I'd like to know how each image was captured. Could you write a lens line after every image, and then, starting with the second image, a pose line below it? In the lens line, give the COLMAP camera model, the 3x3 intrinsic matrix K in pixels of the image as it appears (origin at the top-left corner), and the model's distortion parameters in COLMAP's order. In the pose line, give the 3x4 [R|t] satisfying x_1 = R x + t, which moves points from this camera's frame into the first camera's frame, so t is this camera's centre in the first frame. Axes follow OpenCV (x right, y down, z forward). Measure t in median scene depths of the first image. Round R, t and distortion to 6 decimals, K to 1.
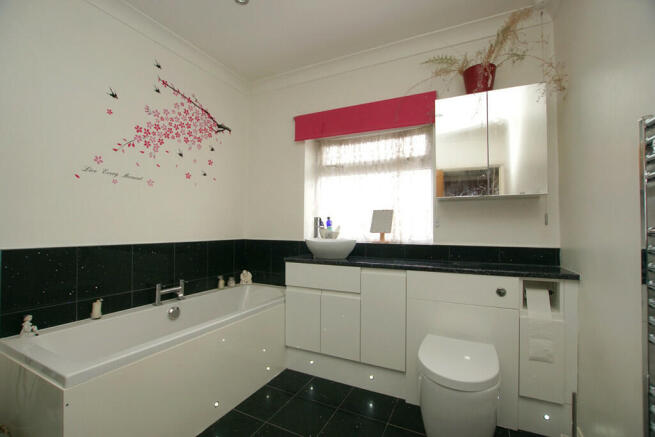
lens RADIAL K [[290.5, 0, 327.0], [0, 290.5, 216.7], [0, 0, 1]] dist [-0.017425, -0.000101]
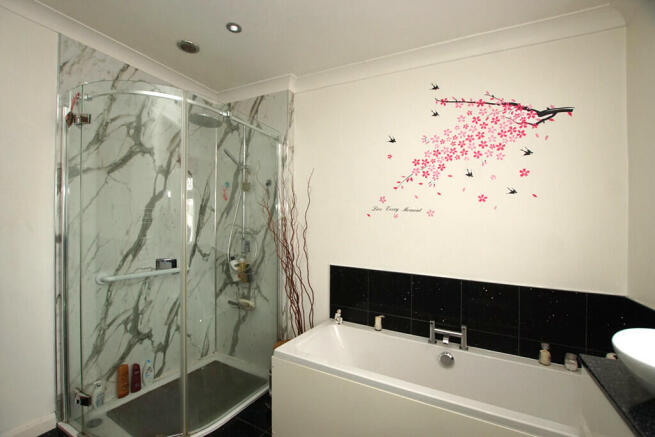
lens RADIAL K [[290.5, 0, 327.3], [0, 290.5, 221.8], [0, 0, 1]] dist [-0.017425, -0.000101]
pose [[-0.022223, 0.000070, -0.999753, 0.353586], [0.005806, 0.999983, -0.000059, -0.087223], [0.999736, -0.005805, -0.022223, 0.650573]]
